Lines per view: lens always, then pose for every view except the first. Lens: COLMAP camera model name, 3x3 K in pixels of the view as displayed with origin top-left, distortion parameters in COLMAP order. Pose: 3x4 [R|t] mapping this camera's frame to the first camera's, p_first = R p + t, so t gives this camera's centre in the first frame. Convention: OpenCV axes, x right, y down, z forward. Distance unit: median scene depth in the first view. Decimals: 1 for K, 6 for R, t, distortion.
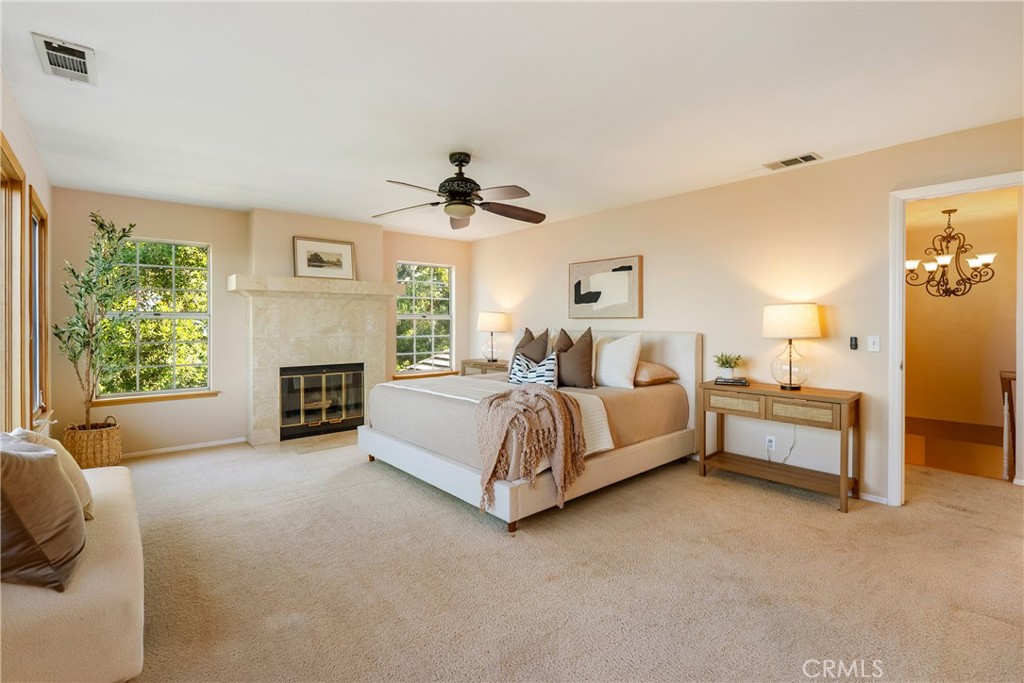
lens RADIAL K [[473.1, 0, 517.4], [0, 473.1, 328.9], [0, 0, 1]] dist [-0.001567, 0.000055]
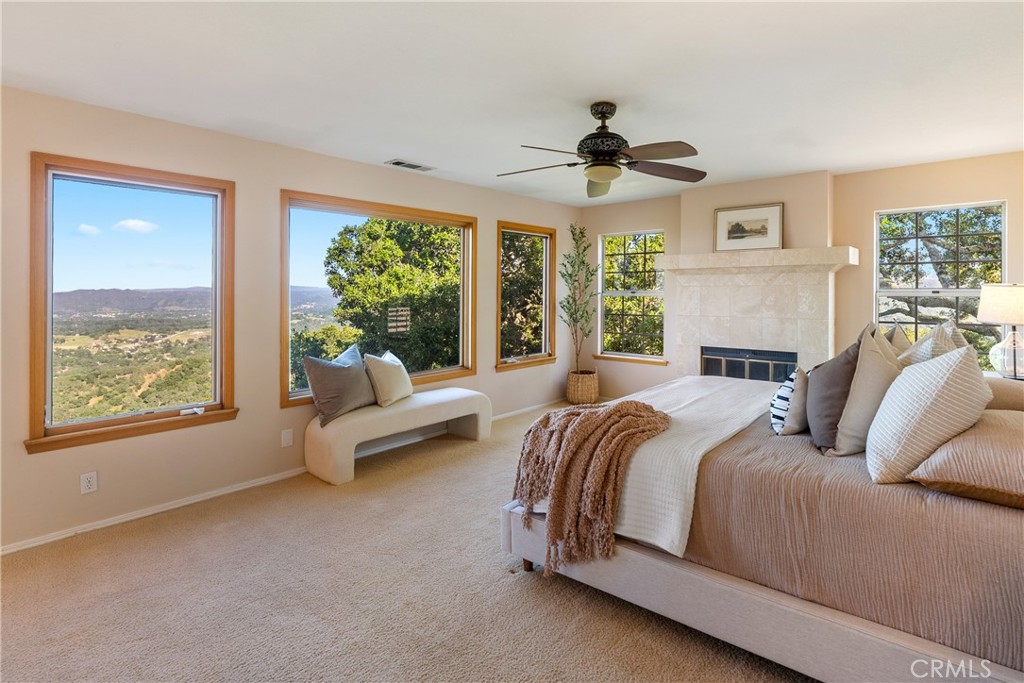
lens RADIAL K [[495.7, 0, 516.6], [0, 495.7, 288.8], [0, 0, 1]] dist [-0.000840, 0.000188]
pose [[0.170527, -0.006864, -0.985329, 0.438215], [-0.009060, 0.999923, -0.008533, -0.024445], [0.985311, 0.010382, 0.170452, 0.440912]]
